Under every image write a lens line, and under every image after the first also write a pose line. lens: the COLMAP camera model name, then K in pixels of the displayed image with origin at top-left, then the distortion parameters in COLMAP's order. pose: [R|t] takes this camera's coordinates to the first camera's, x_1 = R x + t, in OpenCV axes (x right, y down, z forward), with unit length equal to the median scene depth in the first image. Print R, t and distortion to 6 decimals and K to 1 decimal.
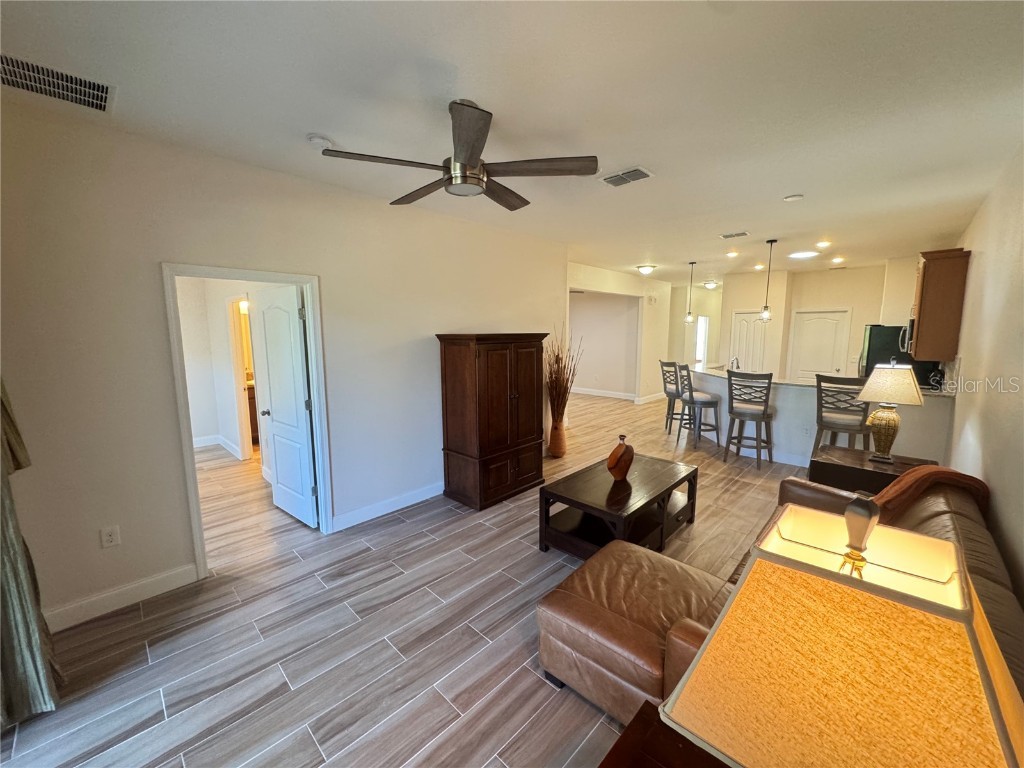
lens RADIAL K [[409.1, 0, 510.3], [0, 409.1, 384.0], [0, 0, 1]] dist [-0.000878, -0.000127]
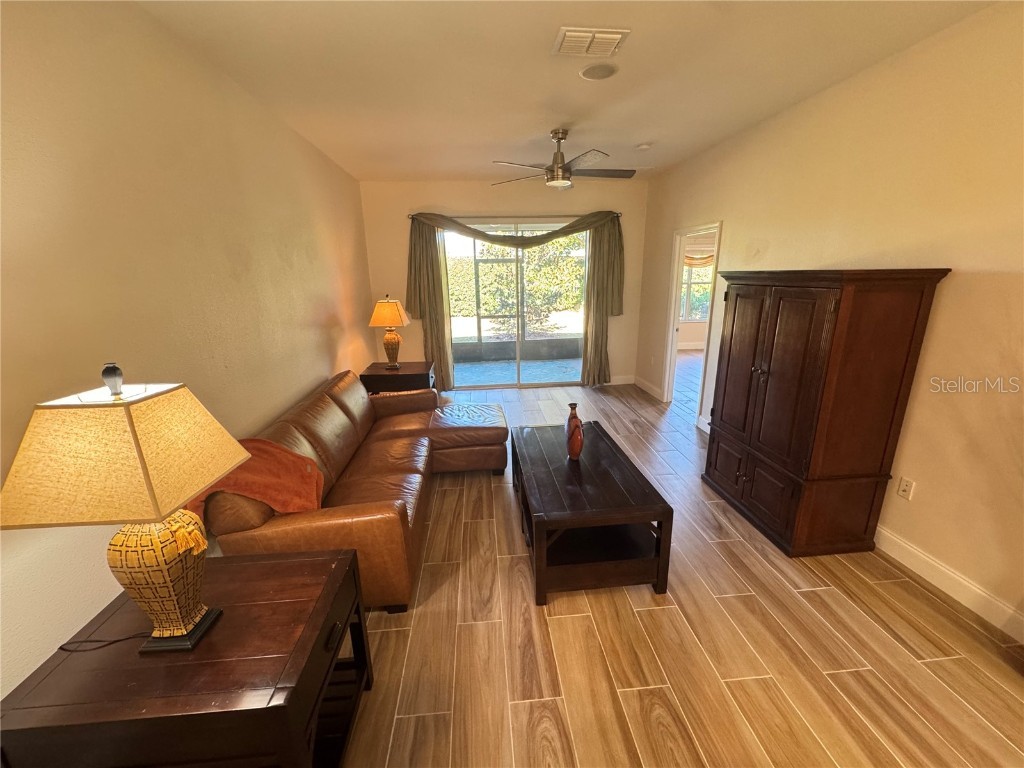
lens RADIAL K [[409.1, 0, 510.3], [0, 409.1, 384.0], [0, 0, 1]] dist [-0.000878, -0.000127]
pose [[-0.658671, 0.211840, -0.721995, 1.099023], [-0.085305, 0.932339, 0.351380, -0.211553], [0.747580, 0.293033, -0.596033, 1.651398]]
